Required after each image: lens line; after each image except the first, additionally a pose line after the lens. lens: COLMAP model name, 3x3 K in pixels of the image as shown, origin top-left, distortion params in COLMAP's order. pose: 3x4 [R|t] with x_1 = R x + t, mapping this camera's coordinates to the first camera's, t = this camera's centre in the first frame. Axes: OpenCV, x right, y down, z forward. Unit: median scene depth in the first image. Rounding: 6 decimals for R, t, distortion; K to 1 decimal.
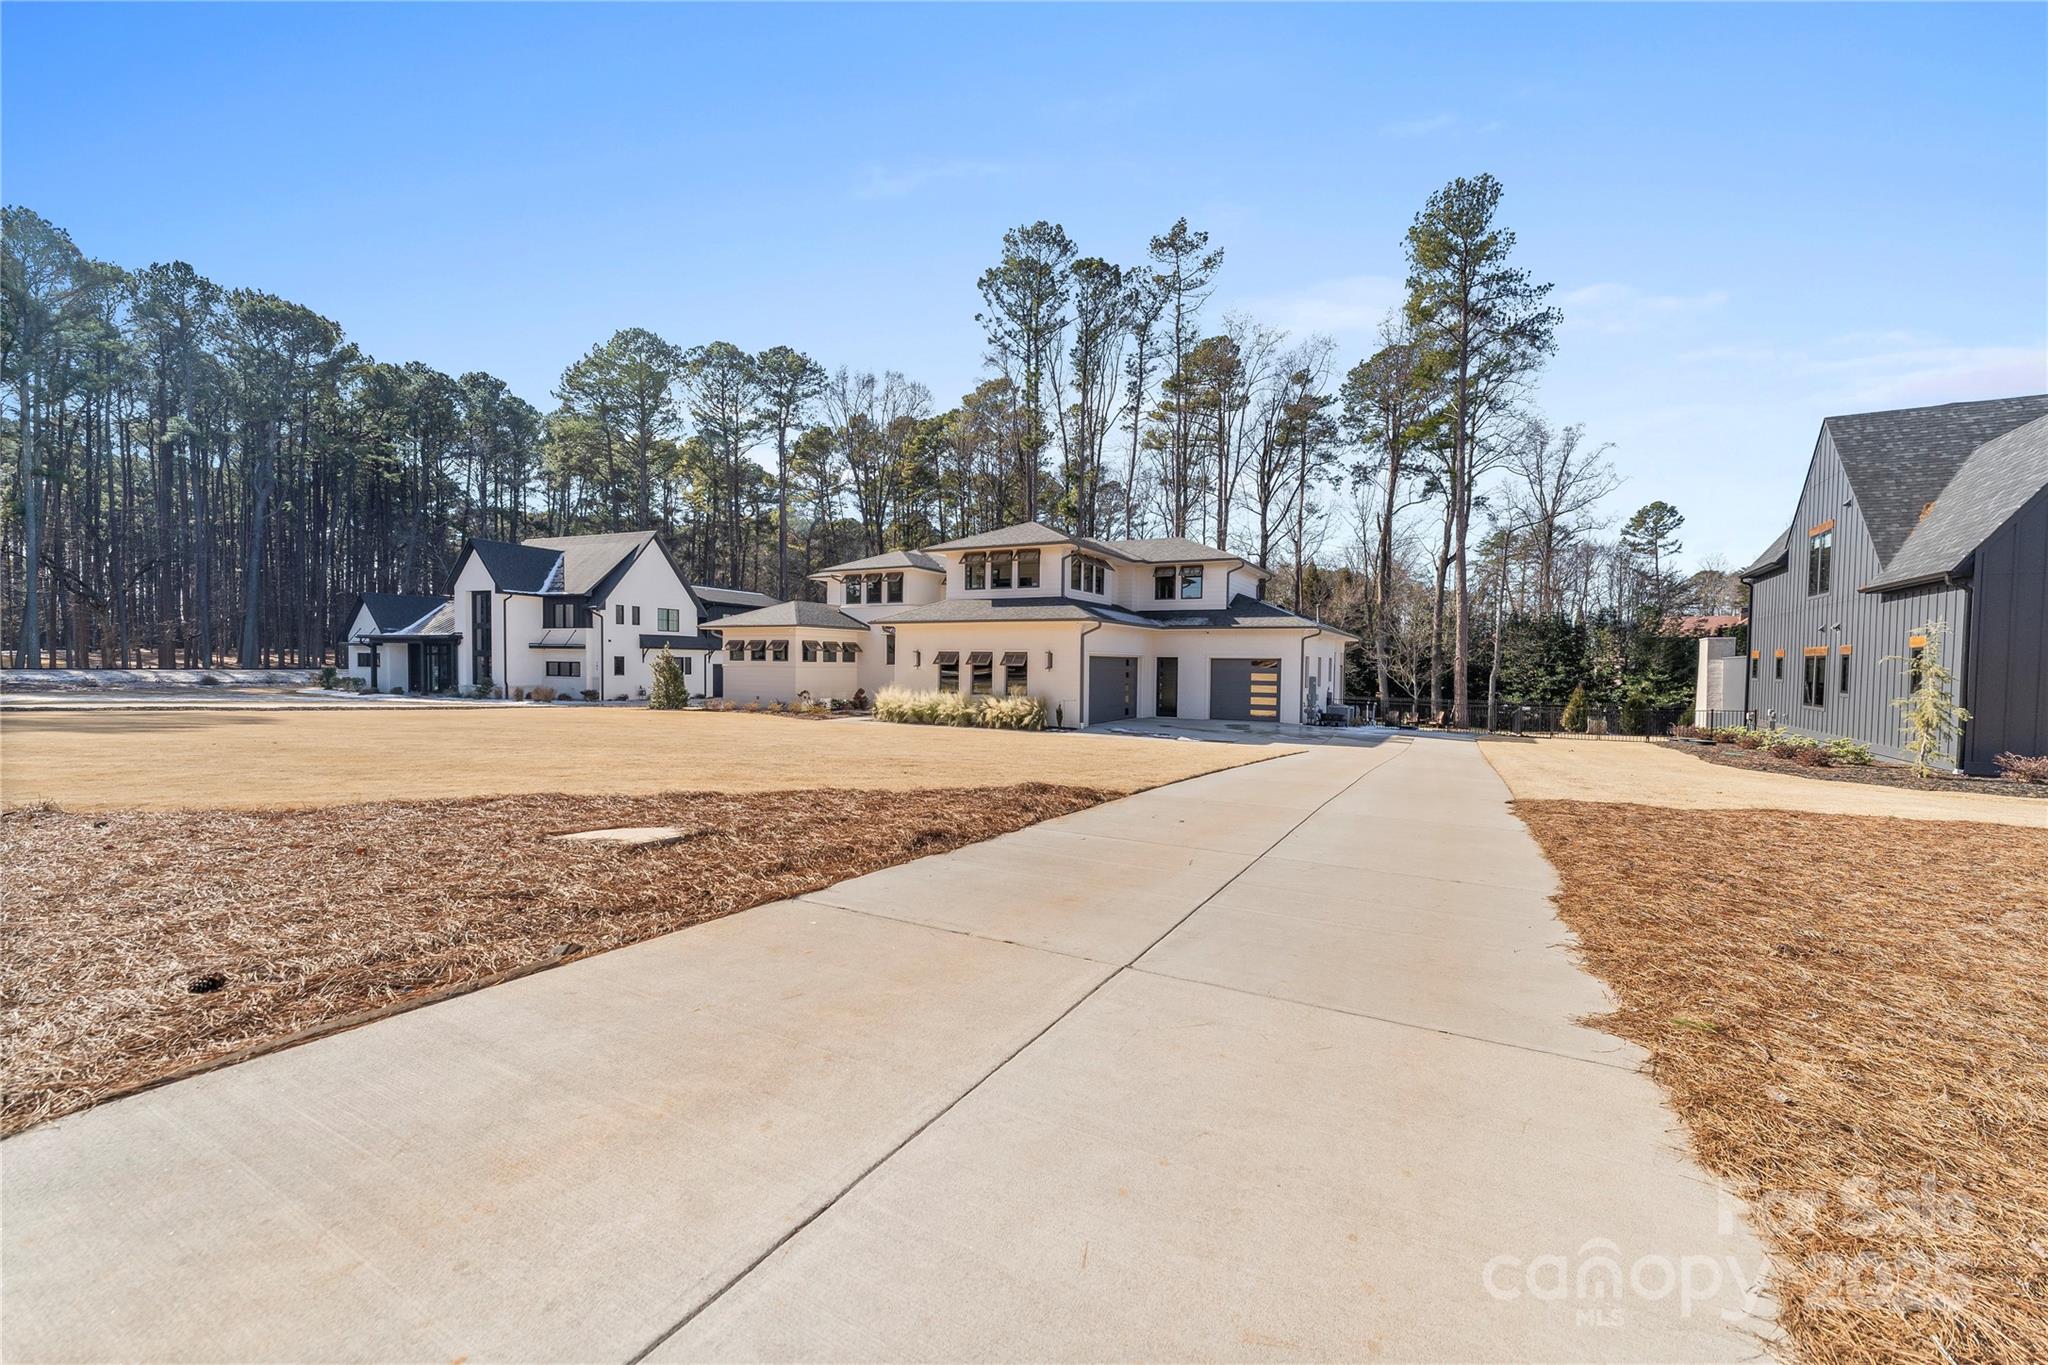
lens RADIAL K [[809.5, 0, 1024.0], [0, 809.5, 682.5], [0, 0, 1]] dist [0.001182, 0.000009]
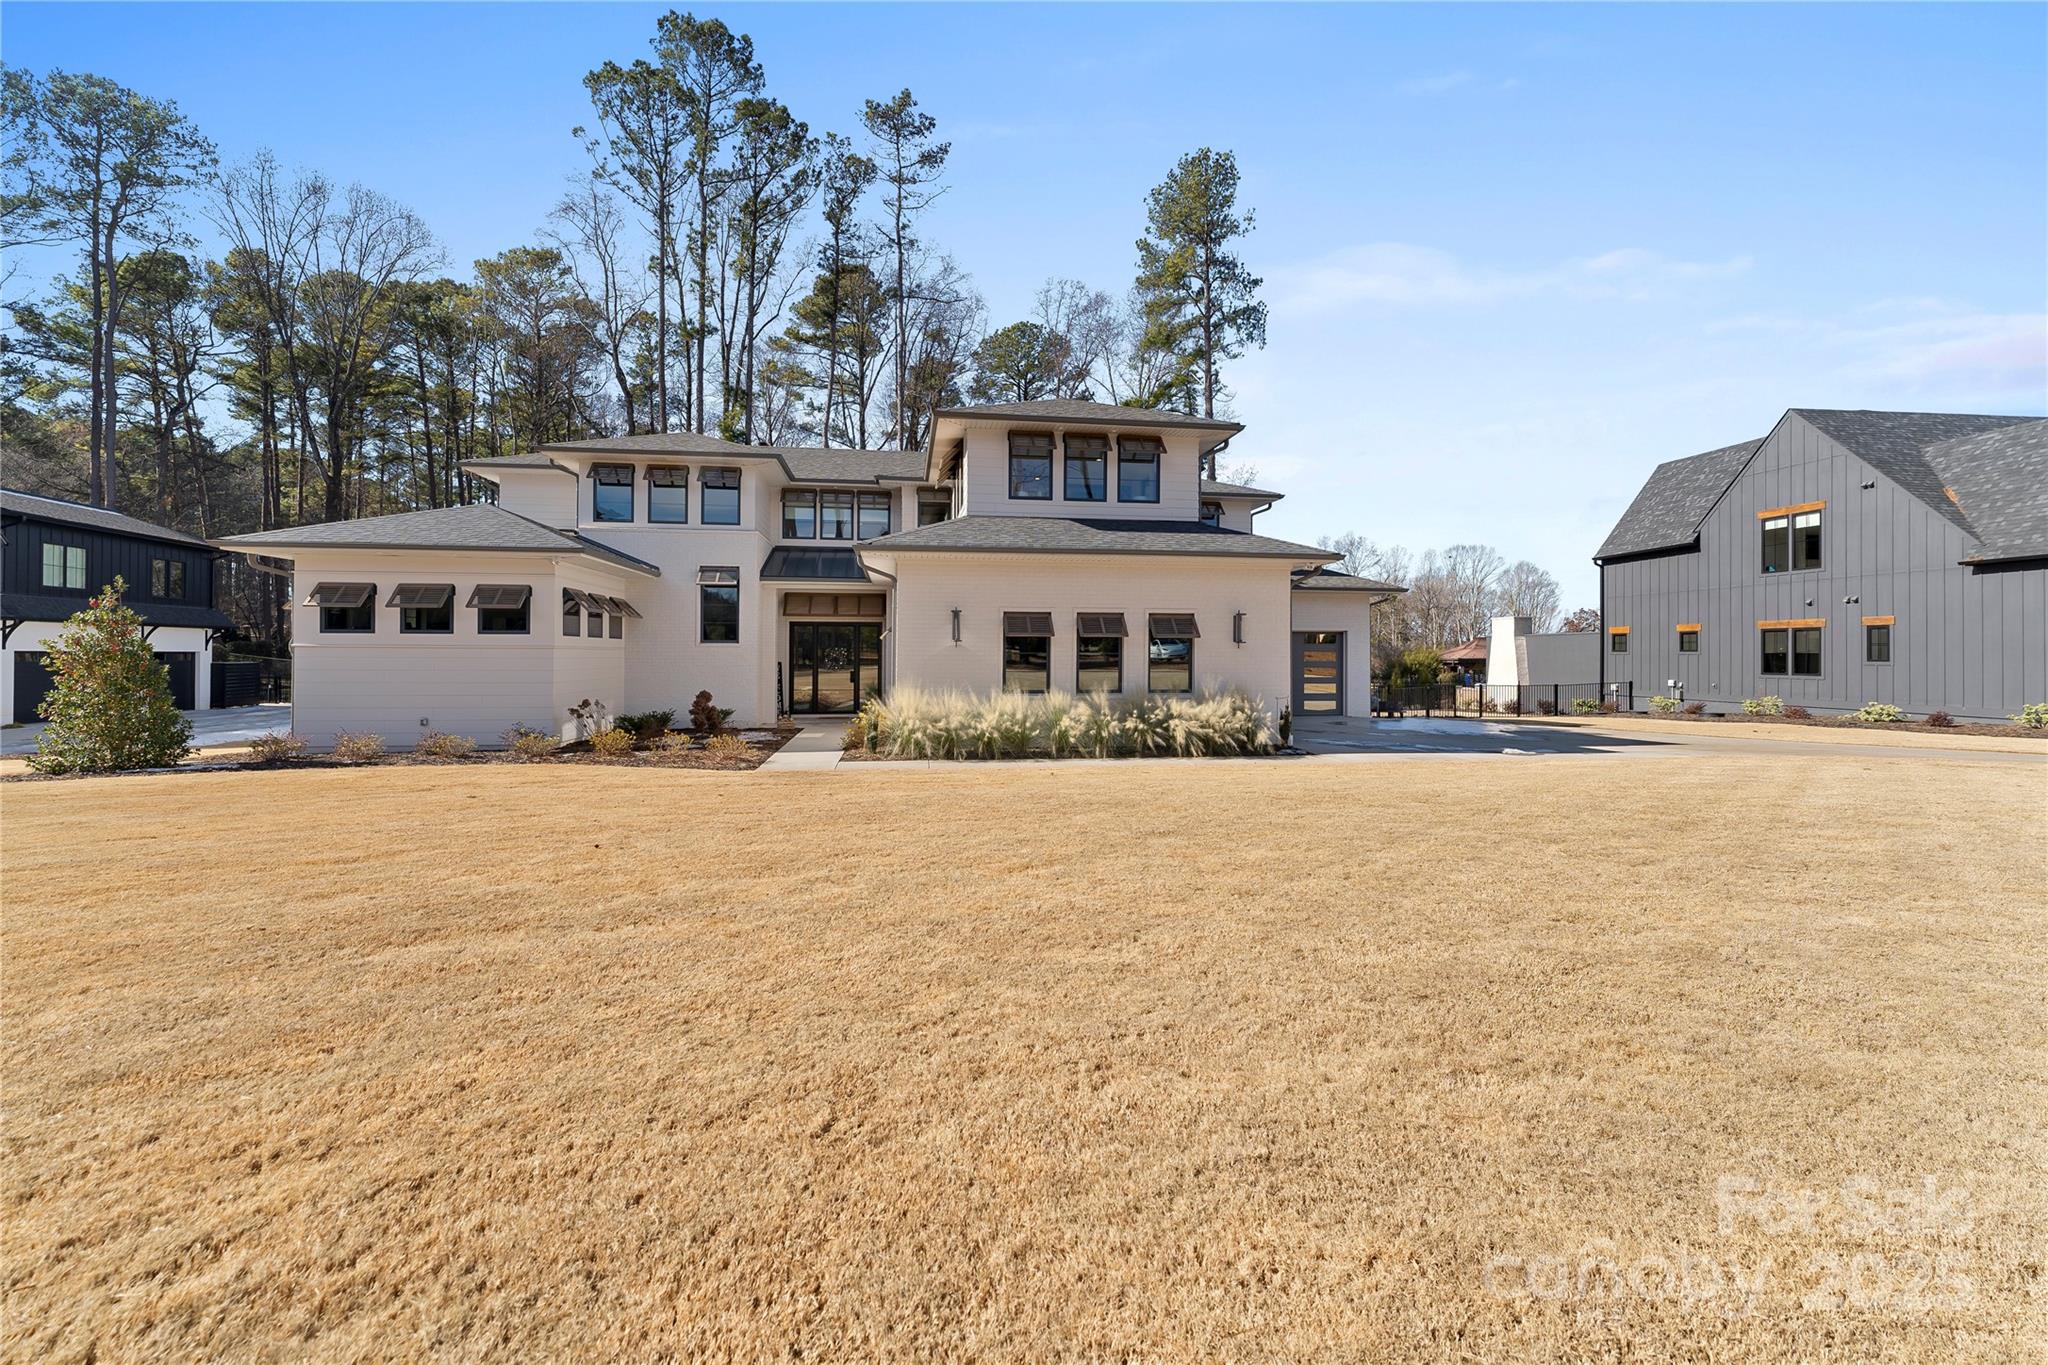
lens RADIAL K [[838.8, 0, 1027.3], [0, 838.8, 647.1], [0, 0, 1]] dist [-0.000146, -0.000466]
pose [[0.806478, -0.004268, 0.591249, -0.316034], [0.023042, 0.999441, -0.024216, -0.002313], [-0.590815, 0.033153, 0.806126, 0.444419]]
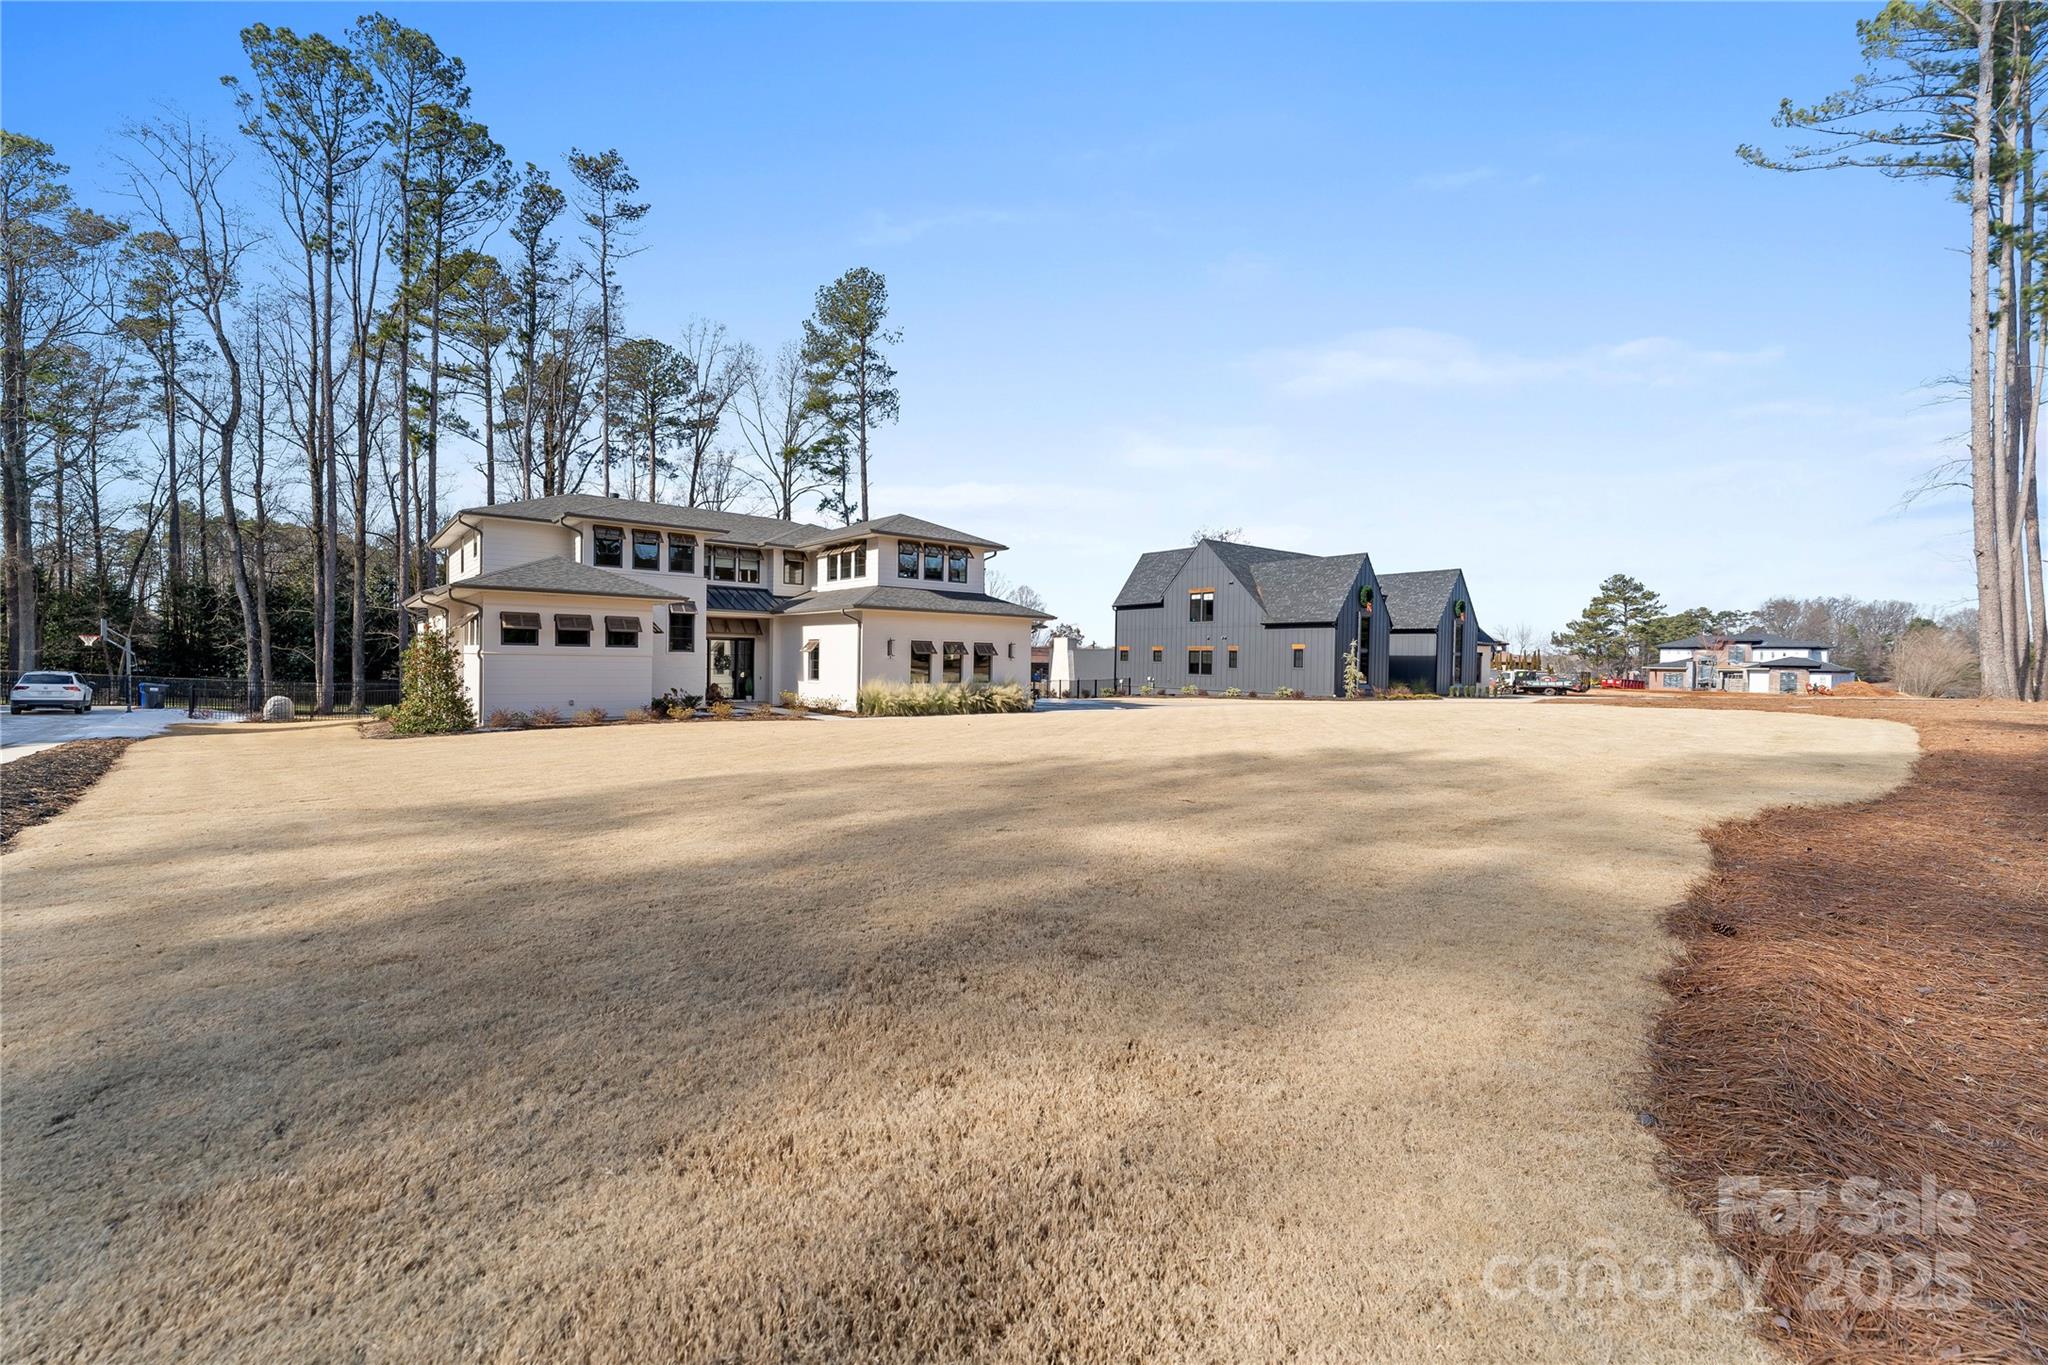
lens RADIAL K [[838.8, 0, 1027.3], [0, 838.8, 647.1], [0, 0, 1]] dist [-0.000146, -0.000466]
pose [[0.367775, 0.006802, 0.929890, -0.776880], [0.012756, 0.999842, -0.012359, -0.012613], [-0.929827, 0.016407, 0.367630, 0.389587]]
